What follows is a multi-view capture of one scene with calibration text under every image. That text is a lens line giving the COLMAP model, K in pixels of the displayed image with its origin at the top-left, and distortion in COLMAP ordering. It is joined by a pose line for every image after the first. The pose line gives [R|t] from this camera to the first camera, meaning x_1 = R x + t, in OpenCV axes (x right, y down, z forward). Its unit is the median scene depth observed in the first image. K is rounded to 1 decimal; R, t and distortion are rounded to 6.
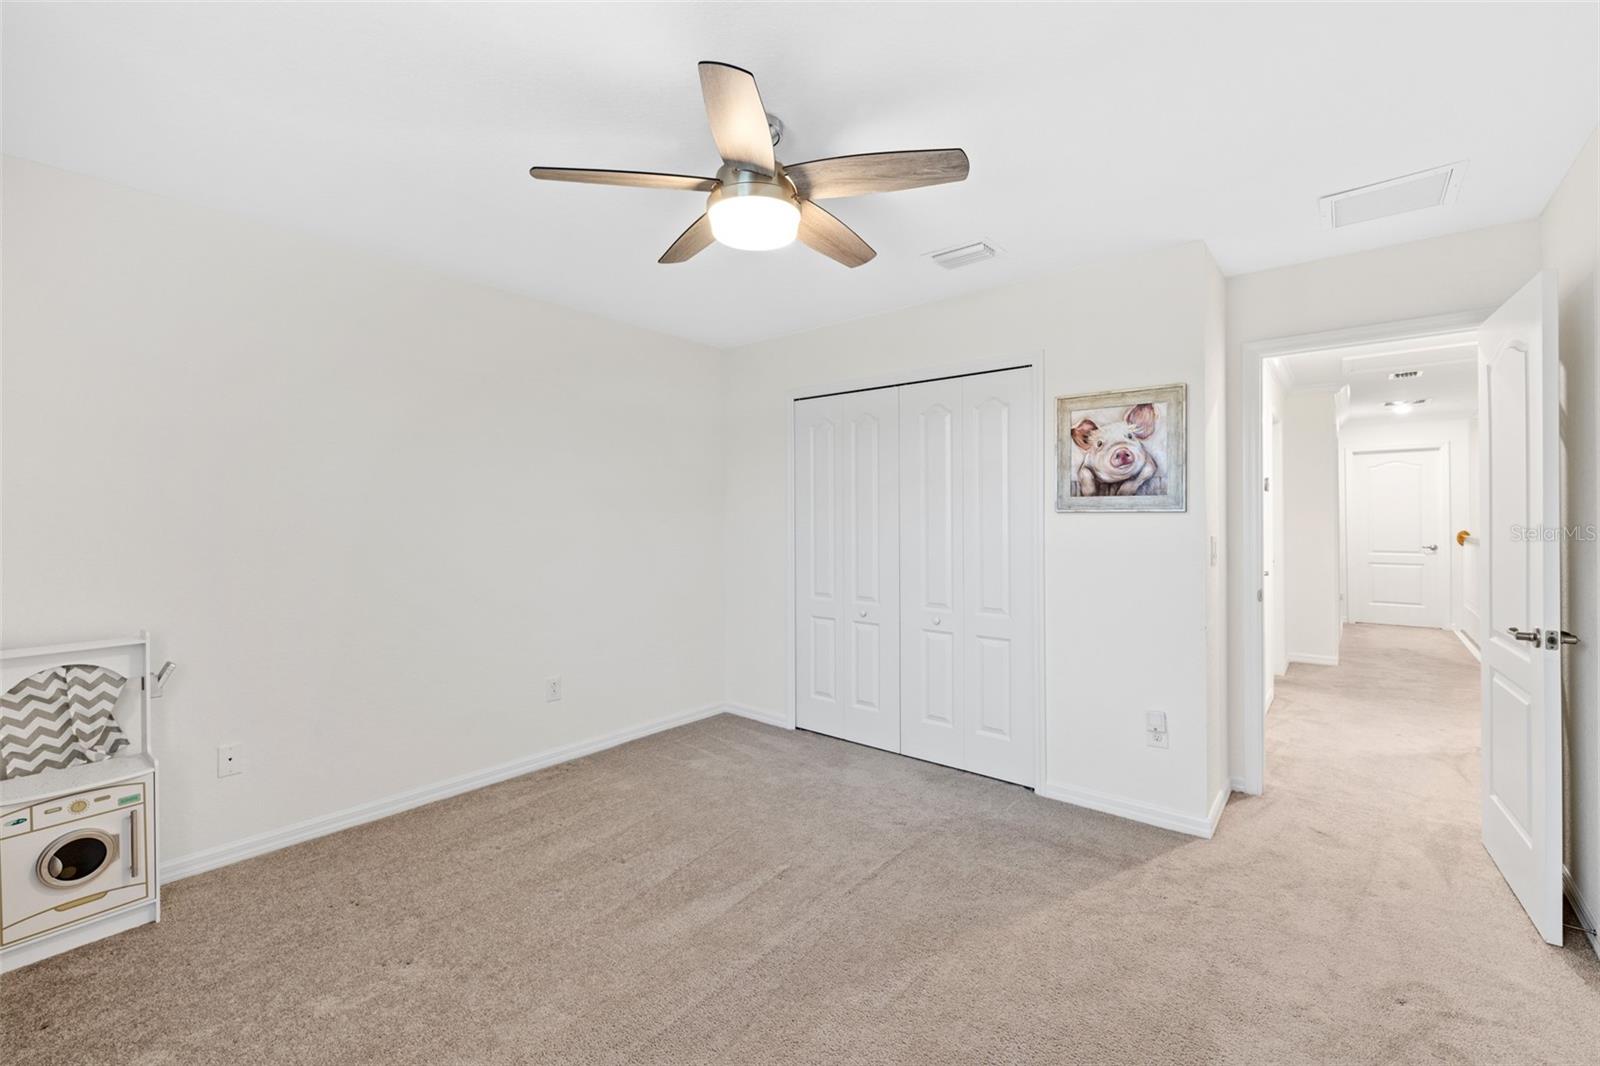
lens RADIAL K [[682.8, 0, 802.2], [0, 682.8, 512.3], [0, 0, 1]] dist [0.001235, 0.000245]
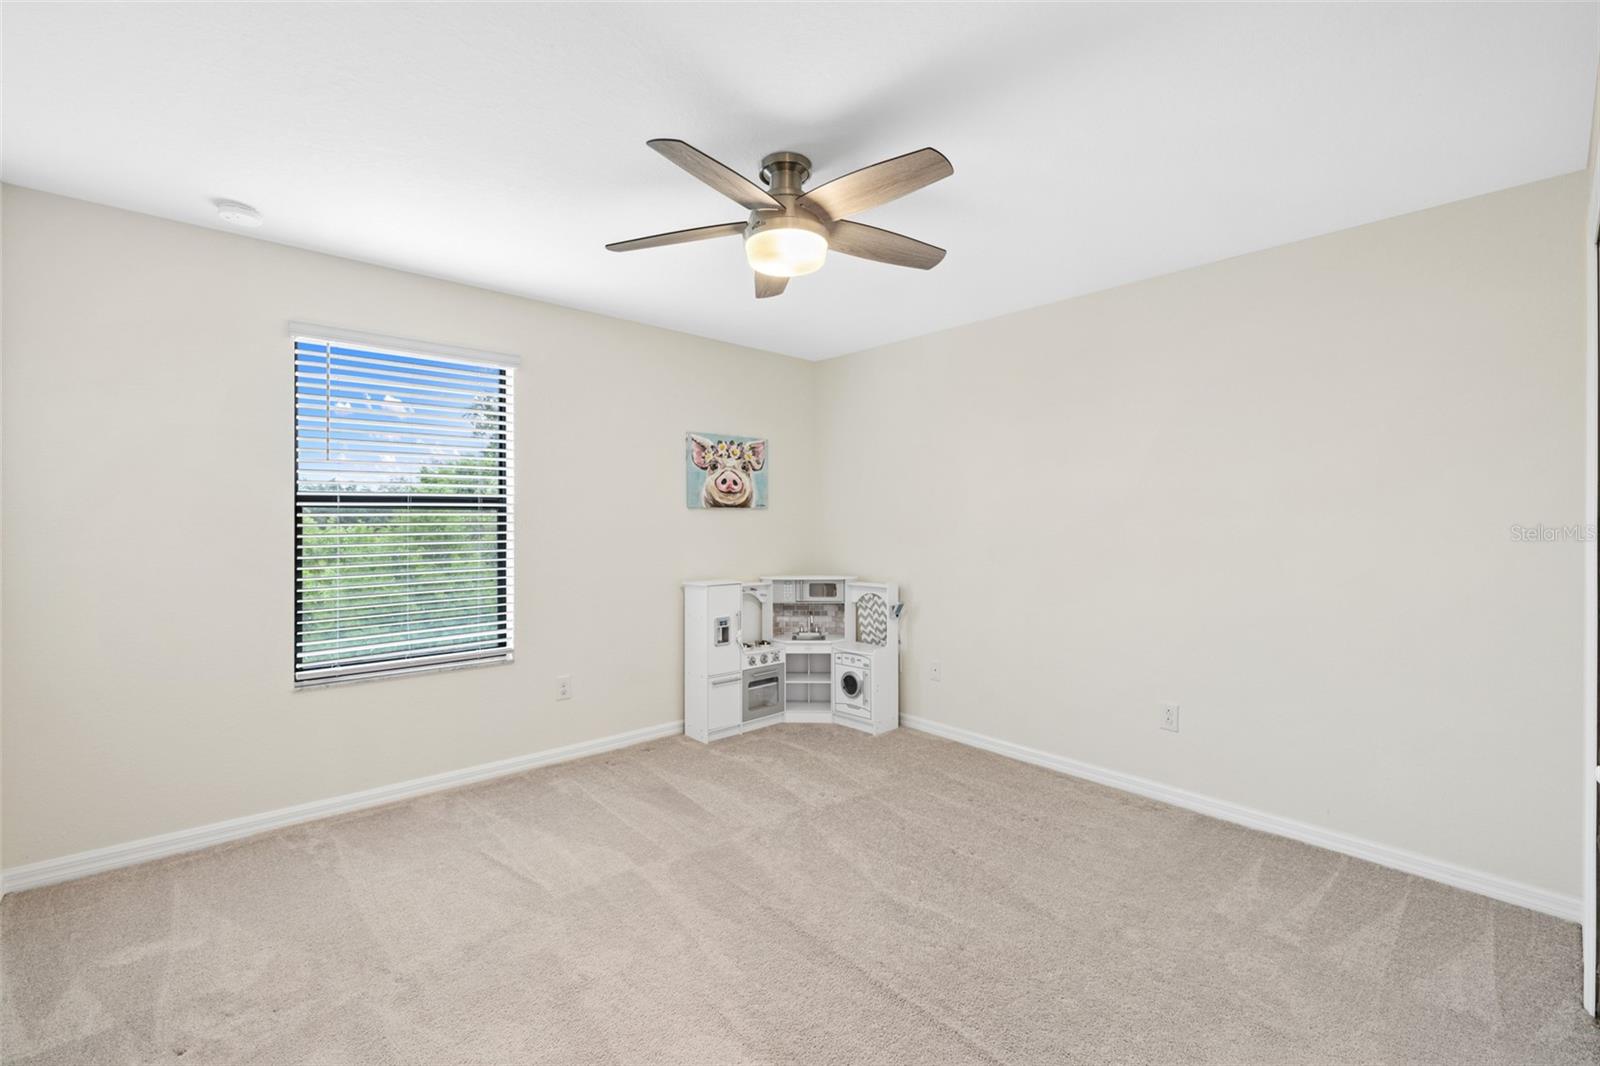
lens RADIAL K [[674.2, 0, 798.3], [0, 674.2, 521.4], [0, 0, 1]] dist [0.002291, 0.000262]
pose [[-0.164247, 0.005317, -0.986405, 0.855977], [0.012296, 0.999919, 0.003342, 0.001861], [0.986343, -0.011580, -0.164299, 1.033626]]
